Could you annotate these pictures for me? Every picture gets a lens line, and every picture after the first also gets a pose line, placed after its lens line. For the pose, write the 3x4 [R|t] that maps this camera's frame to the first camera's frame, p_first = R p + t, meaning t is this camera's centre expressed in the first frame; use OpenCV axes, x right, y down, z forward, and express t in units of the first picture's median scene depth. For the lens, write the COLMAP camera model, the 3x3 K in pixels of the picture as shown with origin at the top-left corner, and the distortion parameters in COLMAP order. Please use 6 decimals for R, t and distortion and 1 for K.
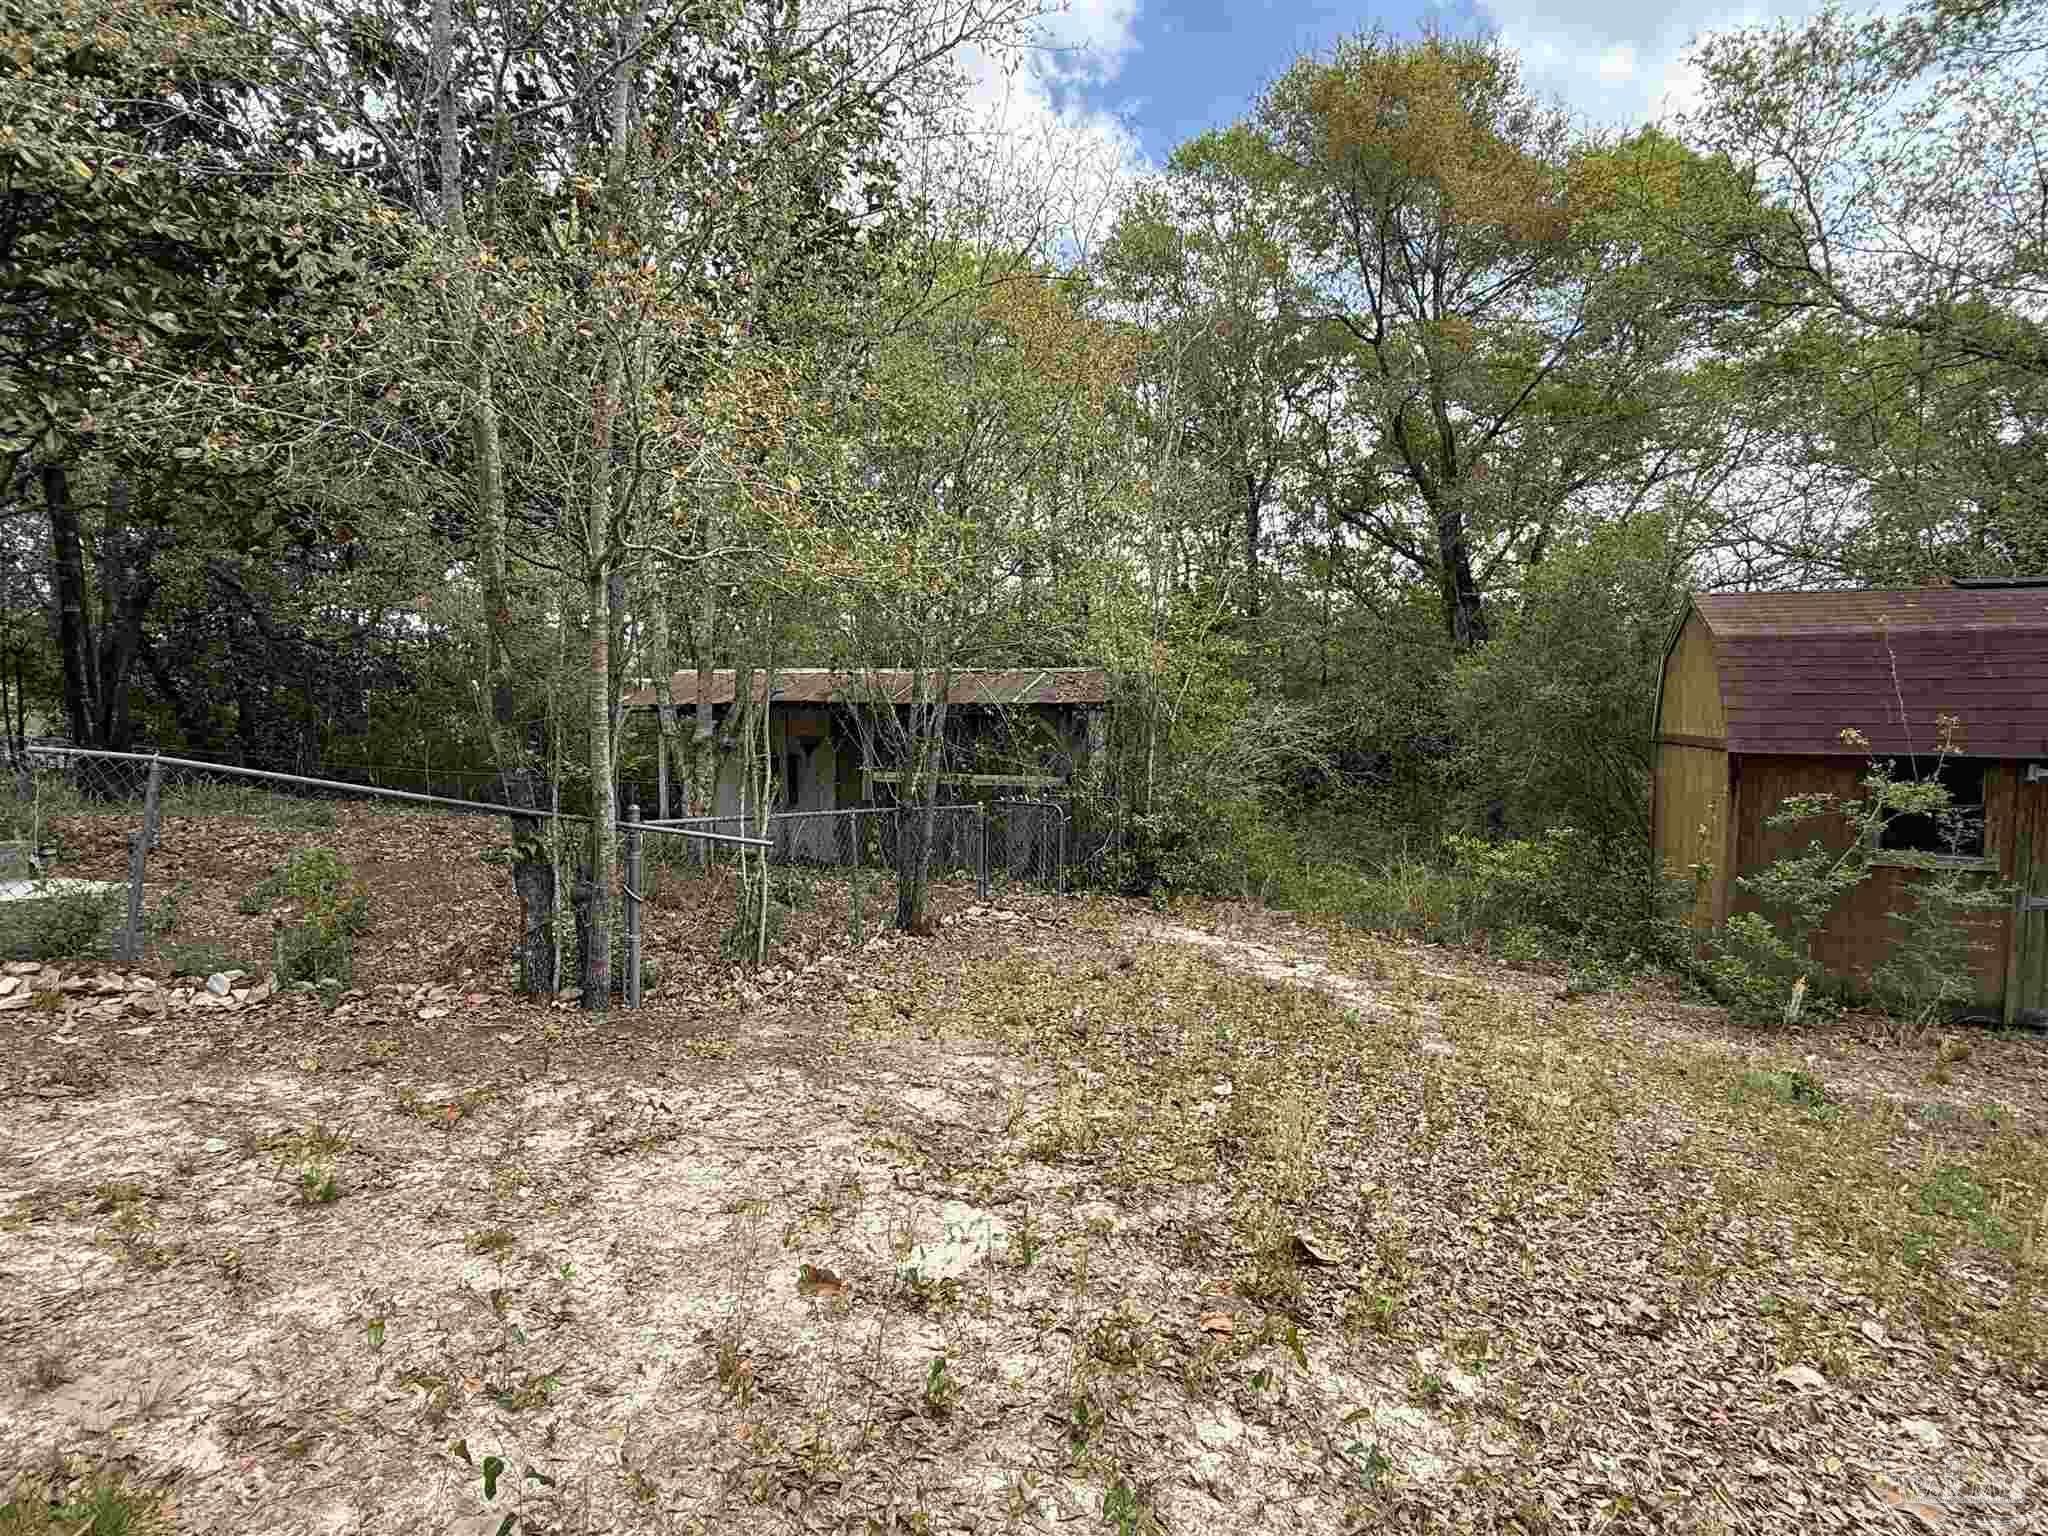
lens RADIAL K [[1041.8, 0, 1024.0], [0, 1041.8, 768.0], [0, 0, 1]] dist [-0.001937, 0.000023]
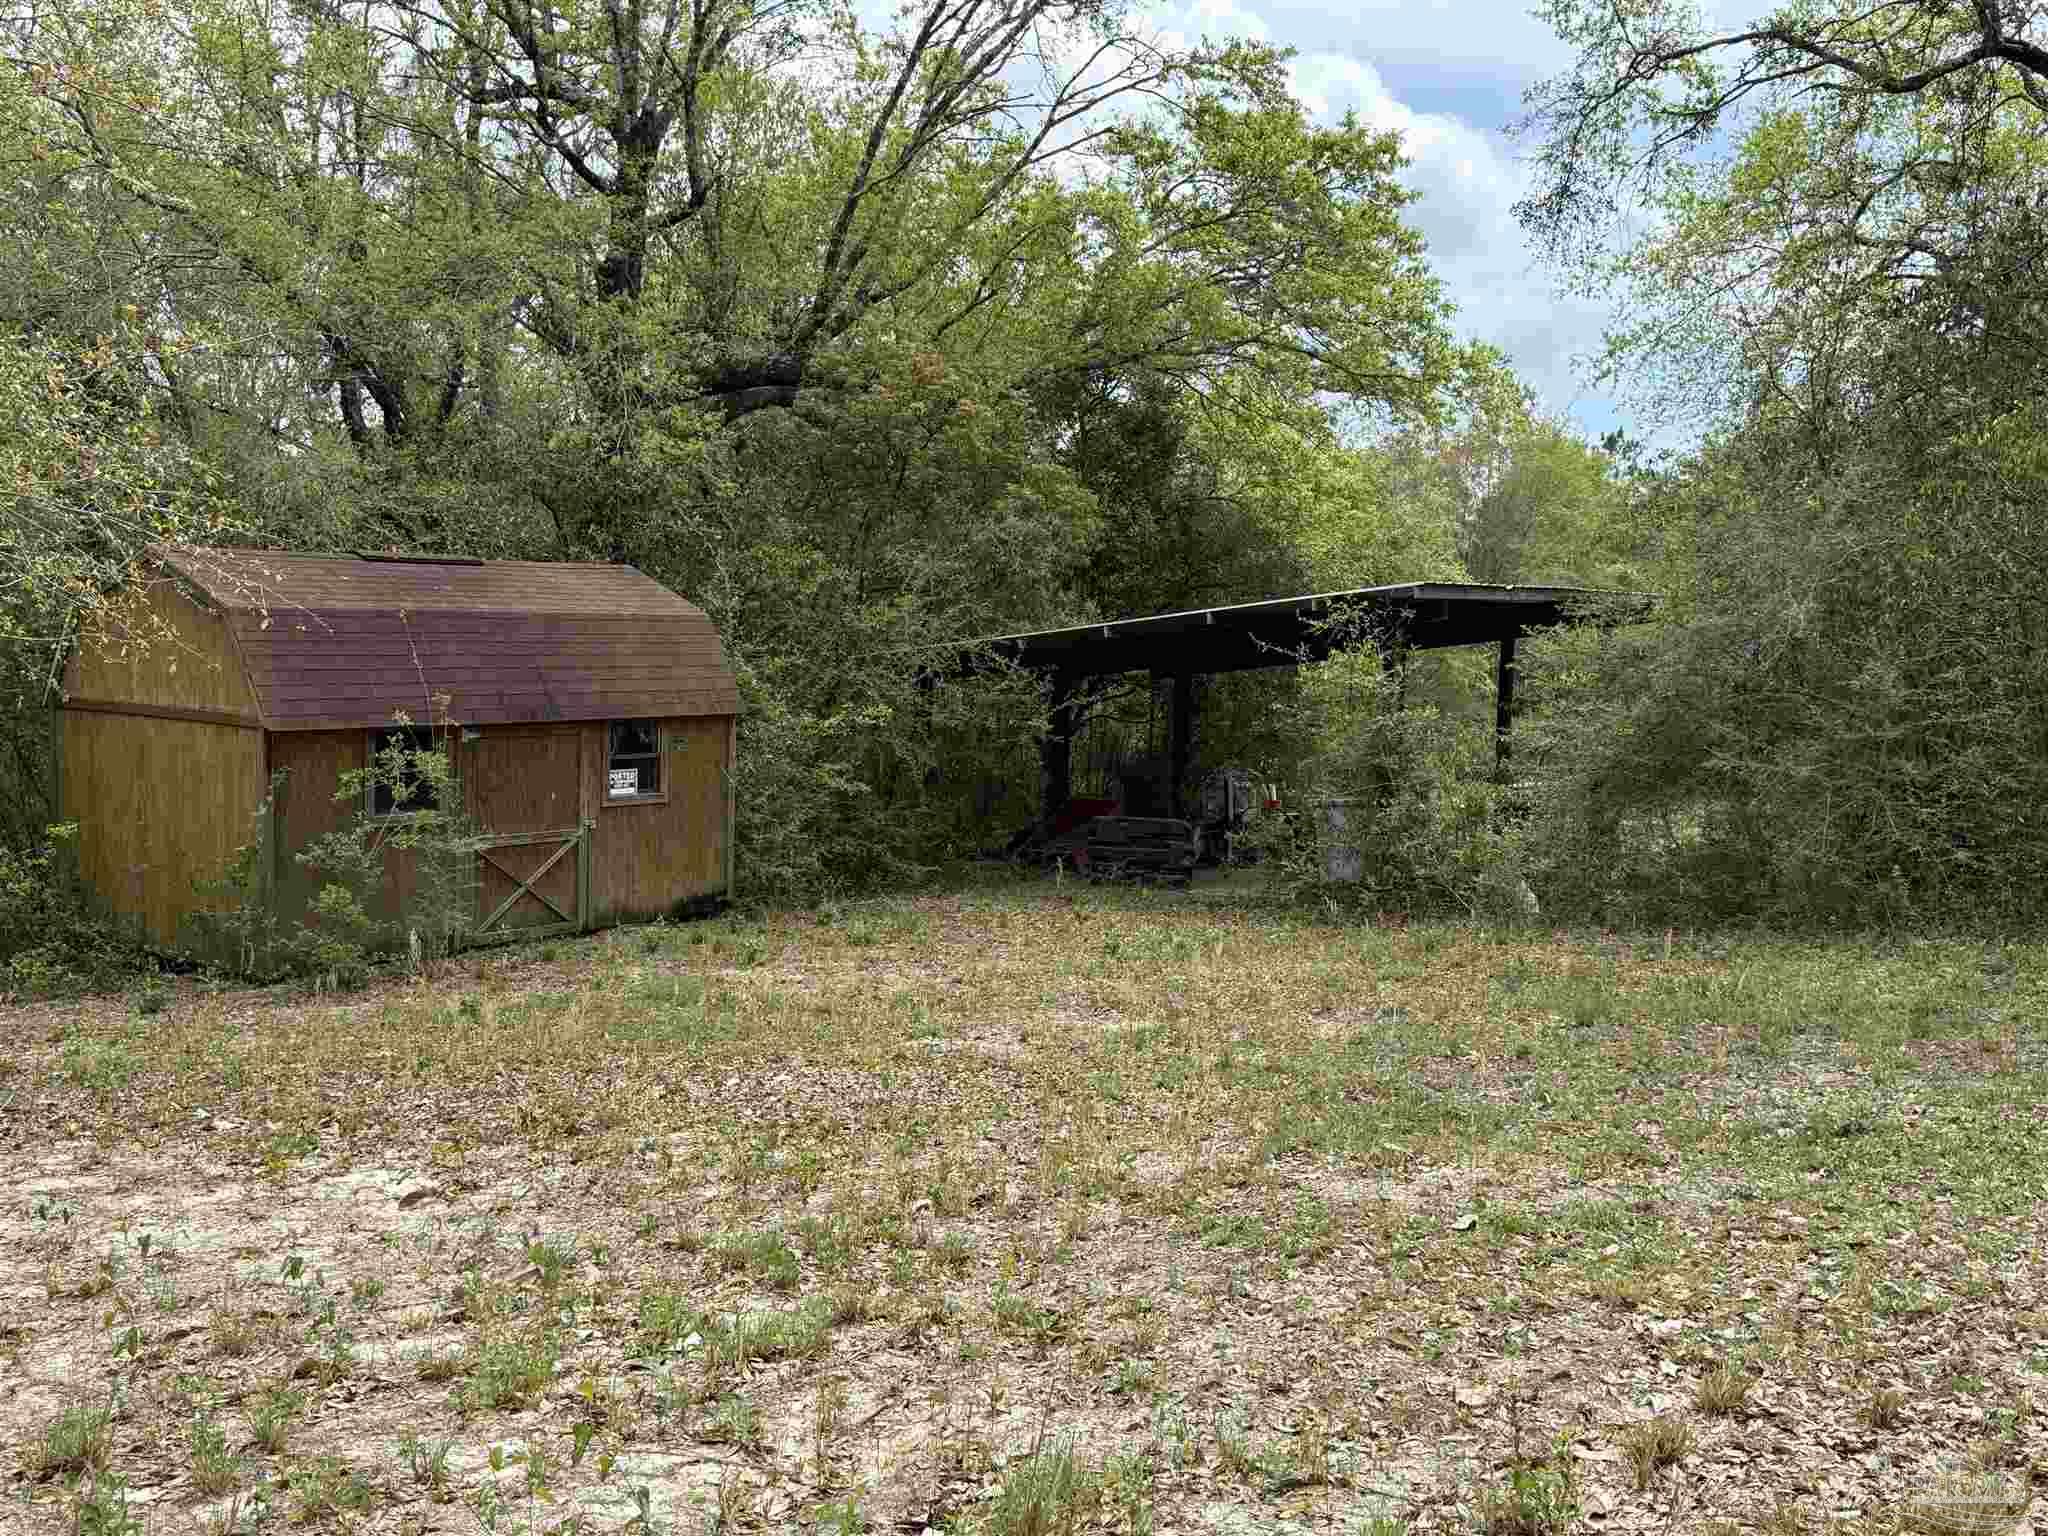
lens RADIAL K [[2090.0, 0, 1024.0], [0, 2090.0, 768.0], [0, 0, 1]] dist [0.130669, 0.003691]
pose [[0.250094, -0.079520, 0.964950, -1.291998], [0.023578, 0.996826, 0.076036, -0.136626], [-0.967934, 0.003735, 0.251176, -0.246539]]
